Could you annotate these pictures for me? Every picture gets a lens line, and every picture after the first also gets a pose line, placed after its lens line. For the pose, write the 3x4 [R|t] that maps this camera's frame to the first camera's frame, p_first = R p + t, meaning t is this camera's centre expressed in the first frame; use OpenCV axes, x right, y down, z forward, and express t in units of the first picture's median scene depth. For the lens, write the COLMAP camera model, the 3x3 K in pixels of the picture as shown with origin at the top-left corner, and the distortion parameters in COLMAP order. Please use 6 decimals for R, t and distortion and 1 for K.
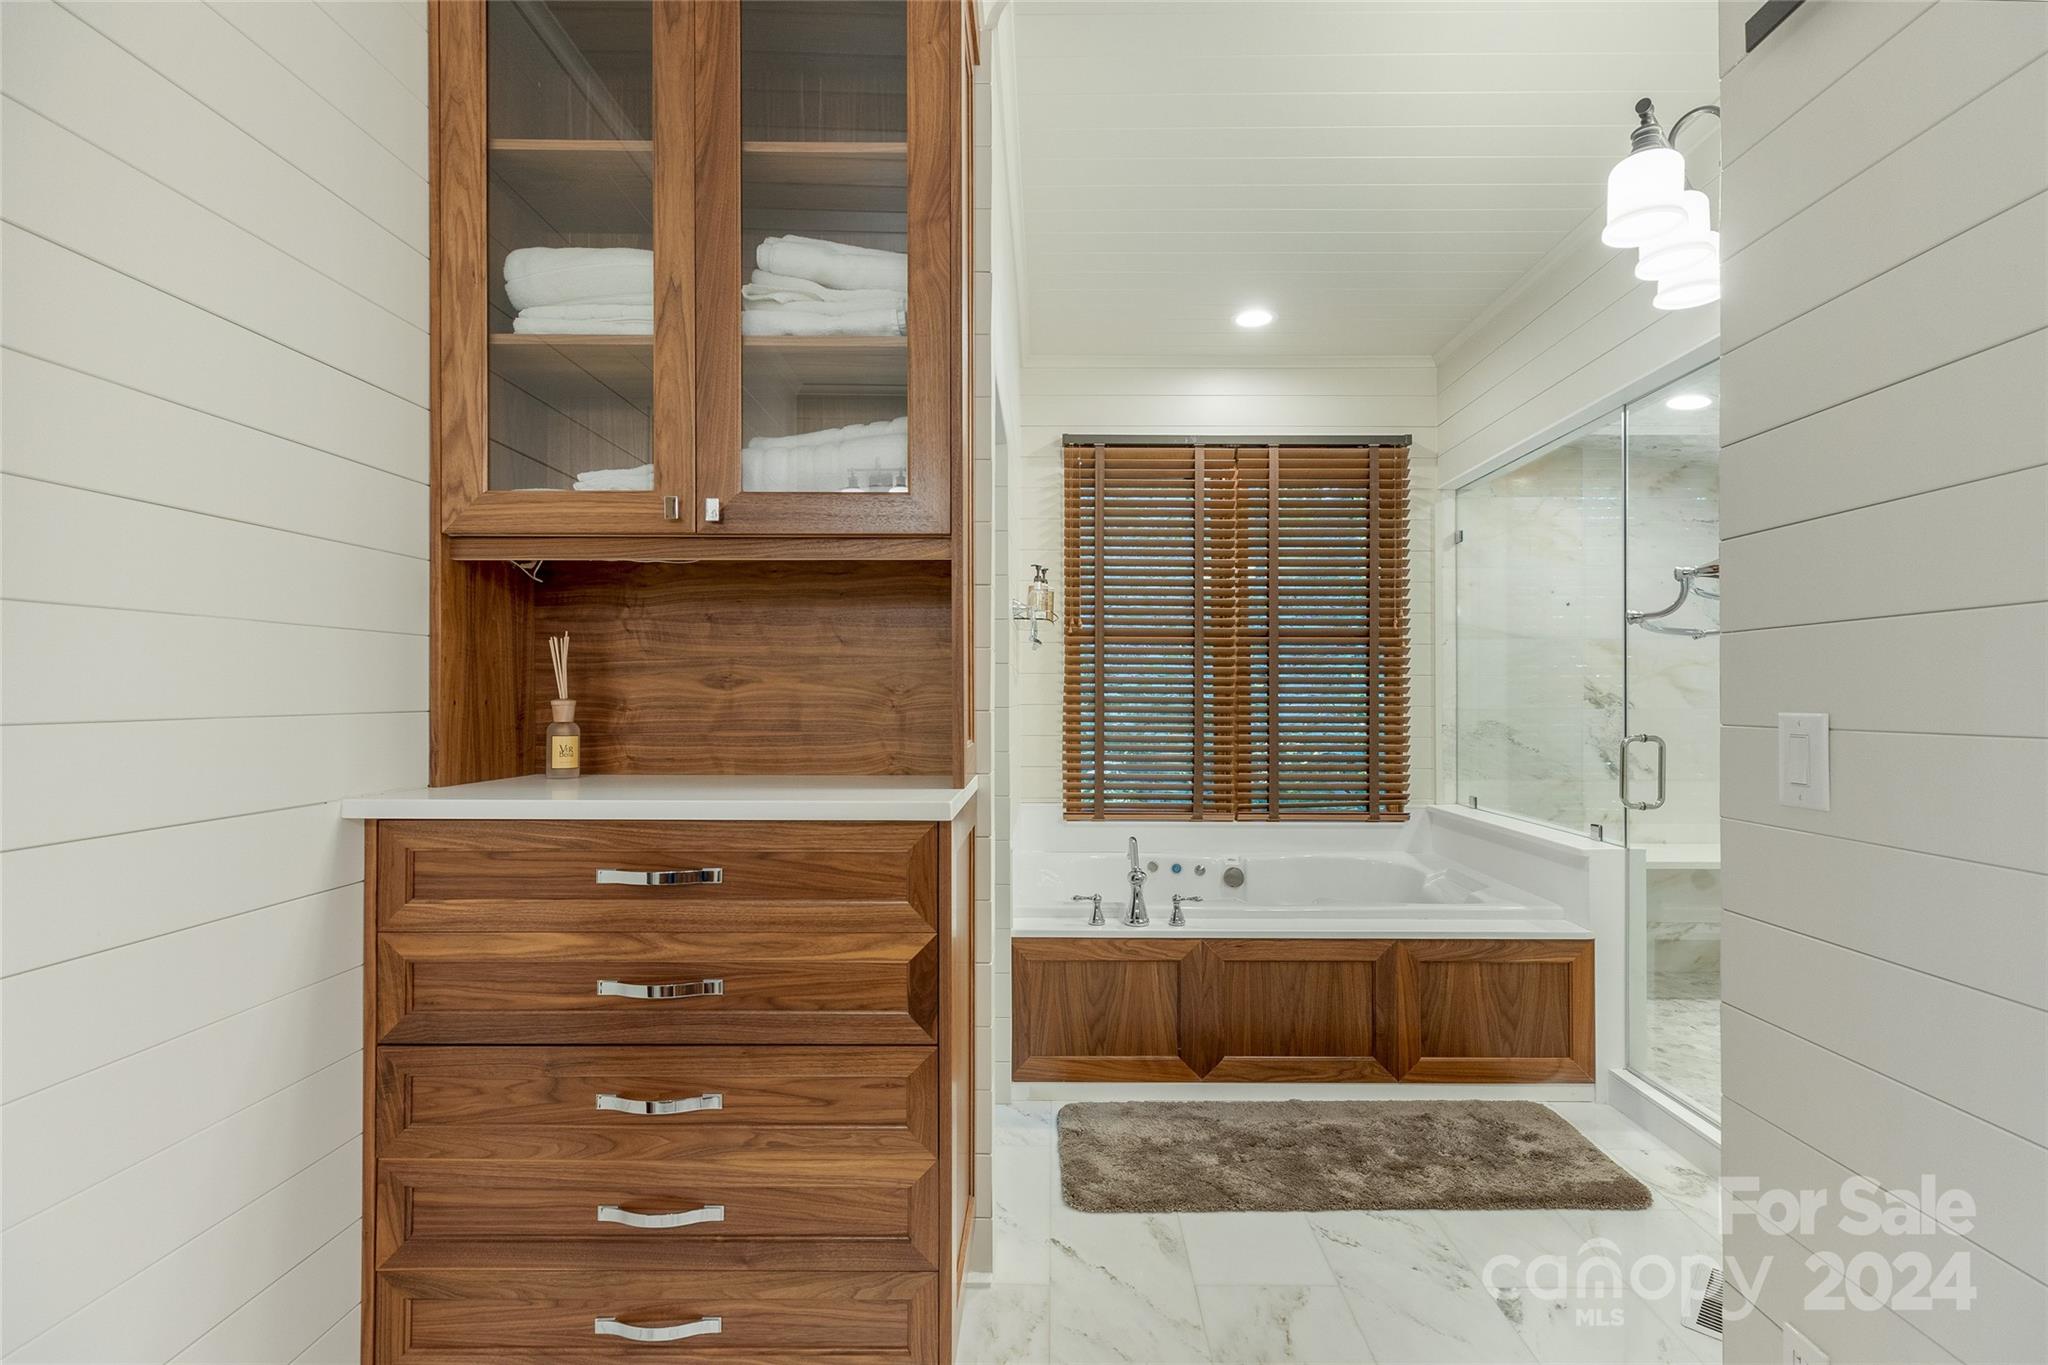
lens RADIAL K [[912.7, 0, 1040.1], [0, 912.7, 691.8], [0, 0, 1]] dist [0.005456, 0.000646]
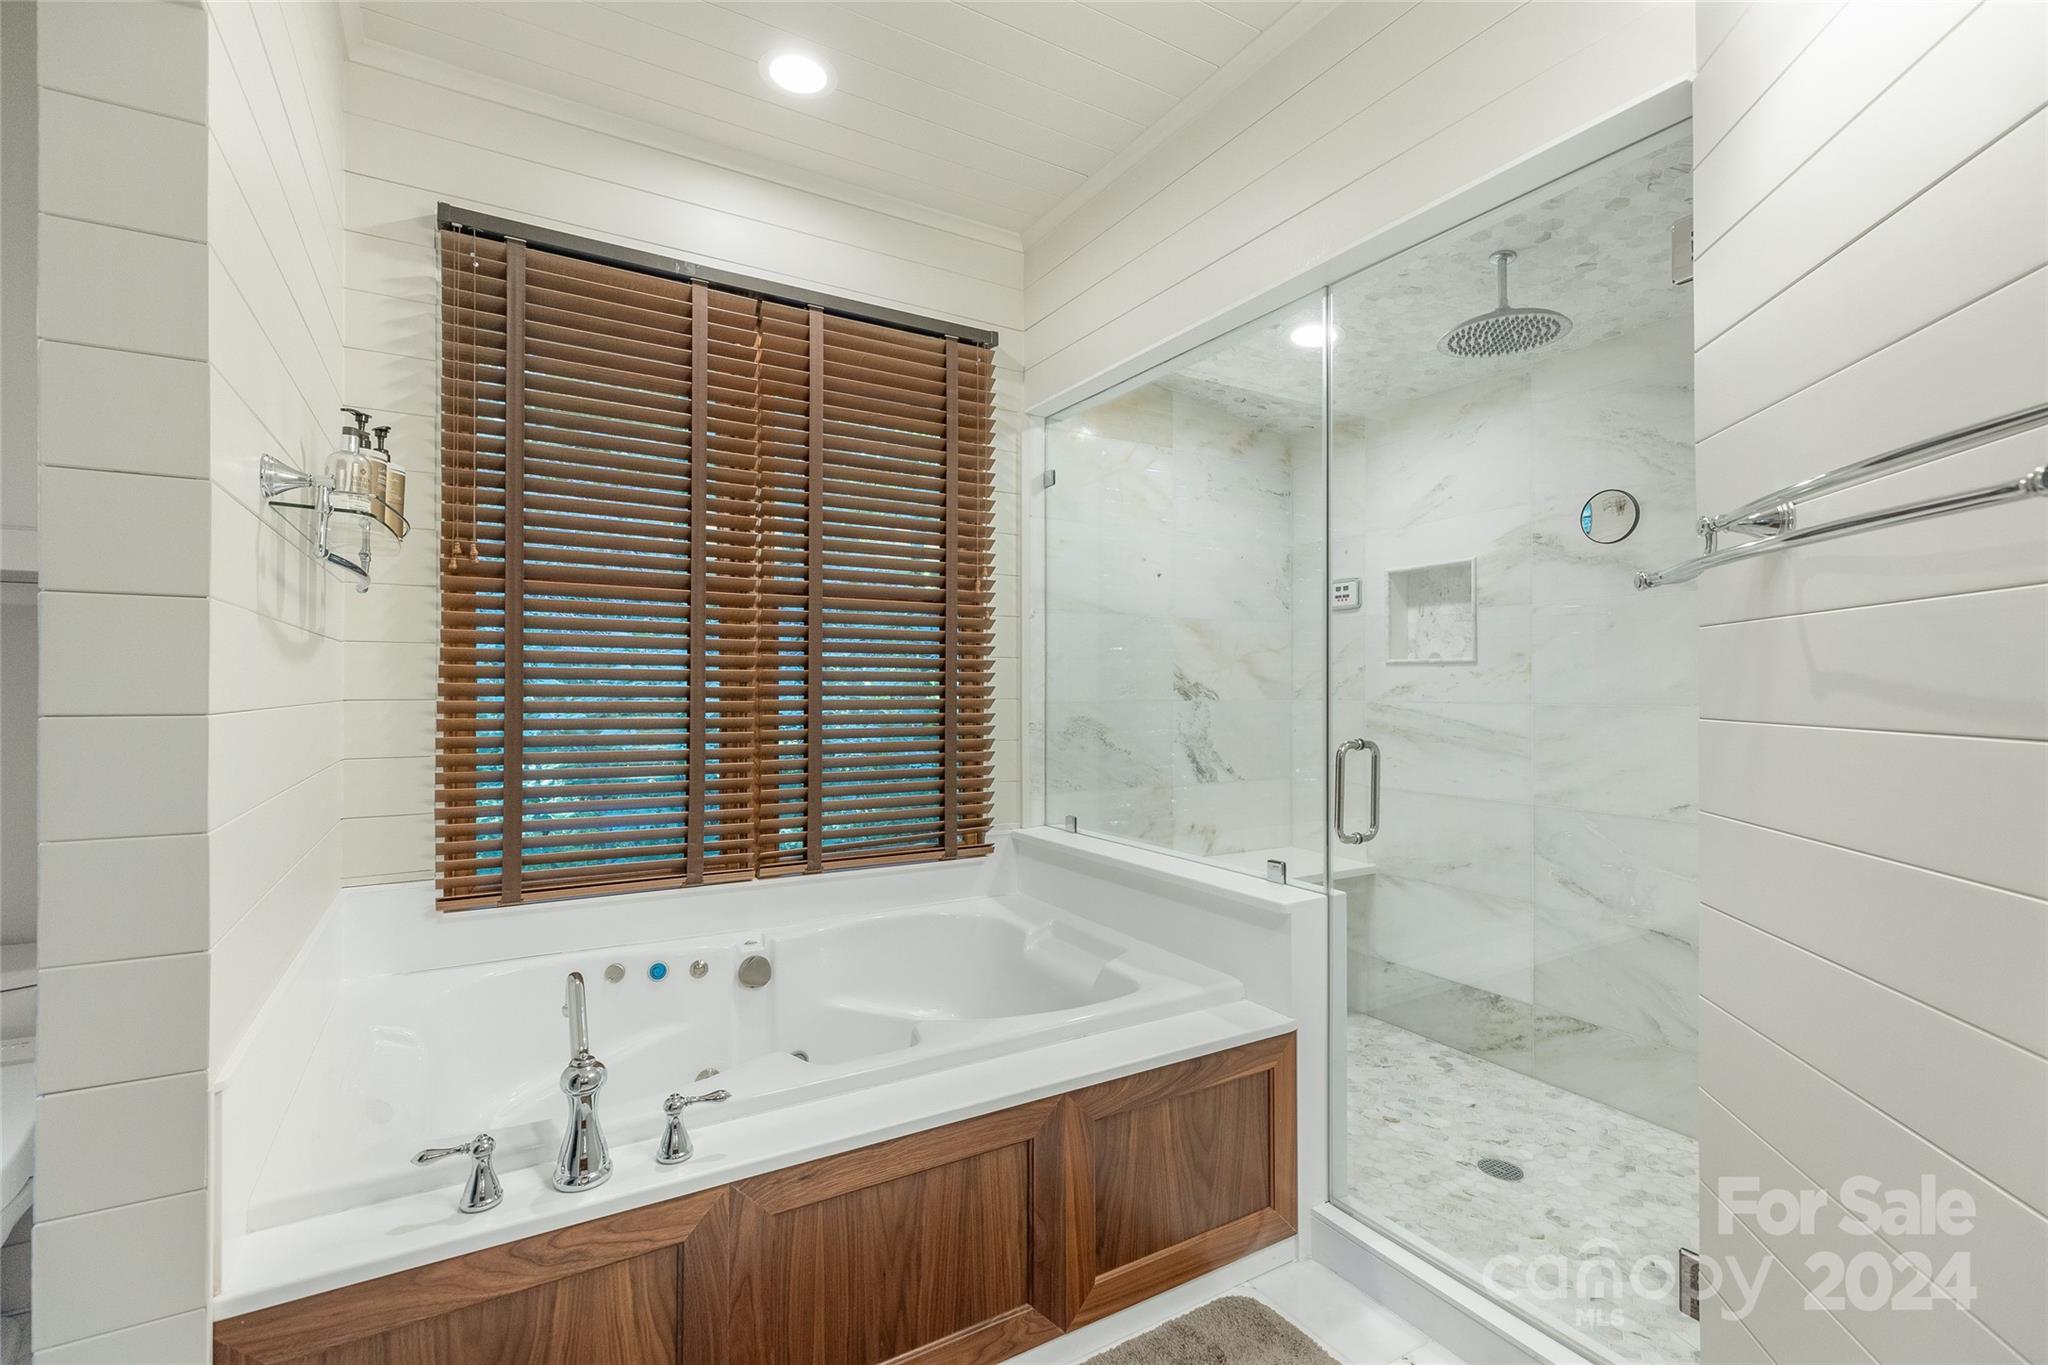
lens RADIAL K [[912.7, 0, 1025.1], [0, 912.7, 680.1], [0, 0, 1]] dist [0.005456, 0.000646]
pose [[0.851686, 0.004640, 0.524033, 0.038529], [-0.004330, 0.999989, -0.001816, 0.001516], [-0.524035, -0.000722, 0.851696, 0.356648]]
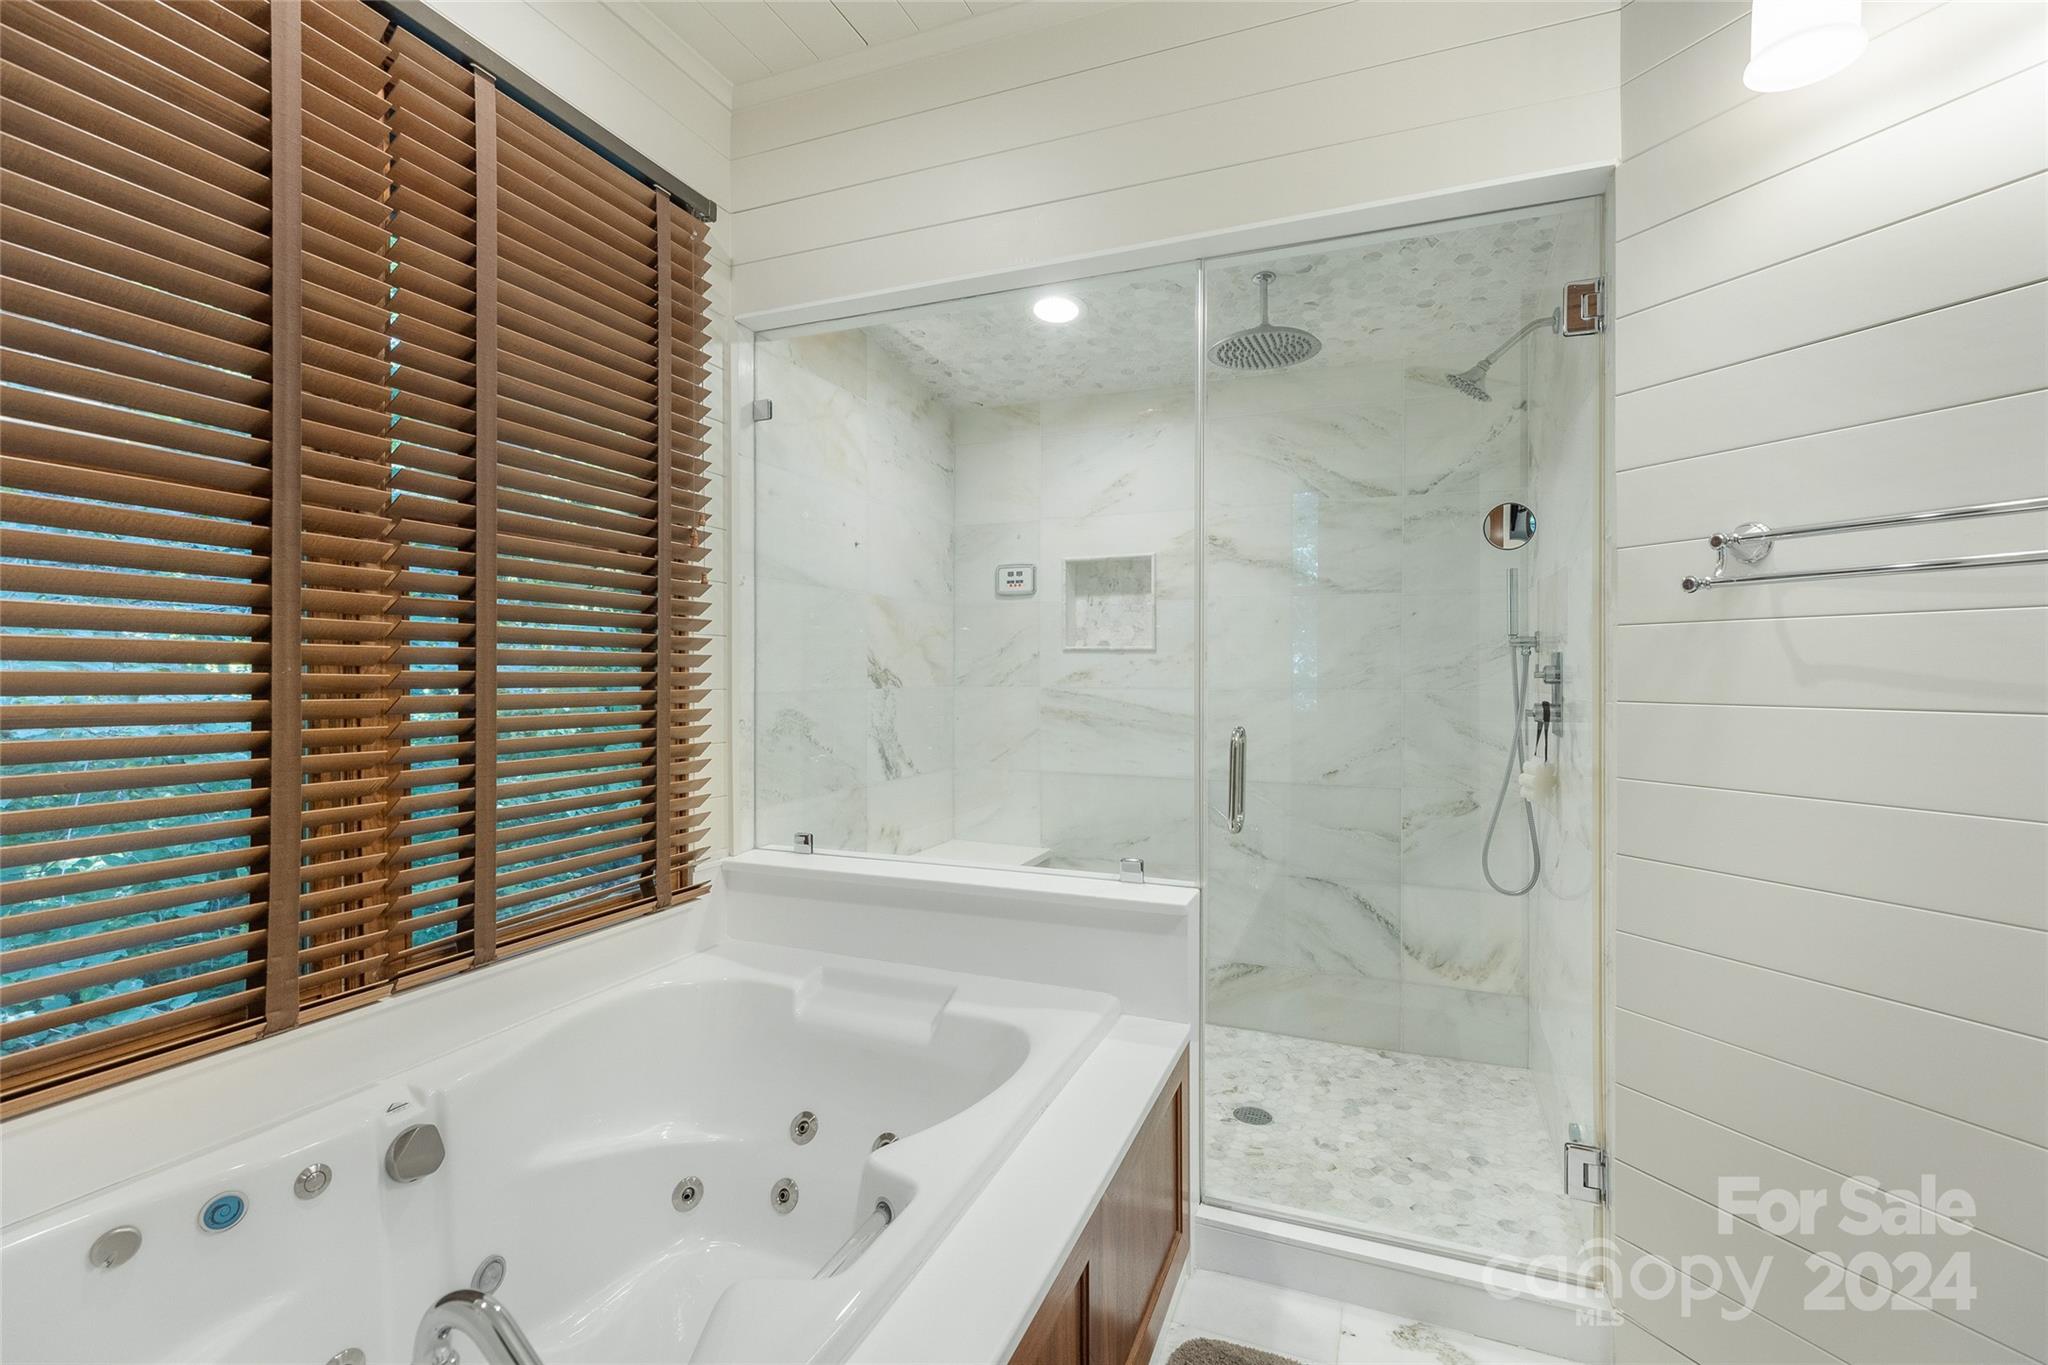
lens RADIAL K [[912.7, 0, 1015.7], [0, 912.7, 674.3], [0, 0, 1]] dist [0.005456, 0.000646]
pose [[0.361731, -0.002087, 0.932280, -0.049103], [-0.007897, 0.999955, 0.005302, 0.001584], [-0.932249, -0.009280, 0.361698, 0.622320]]
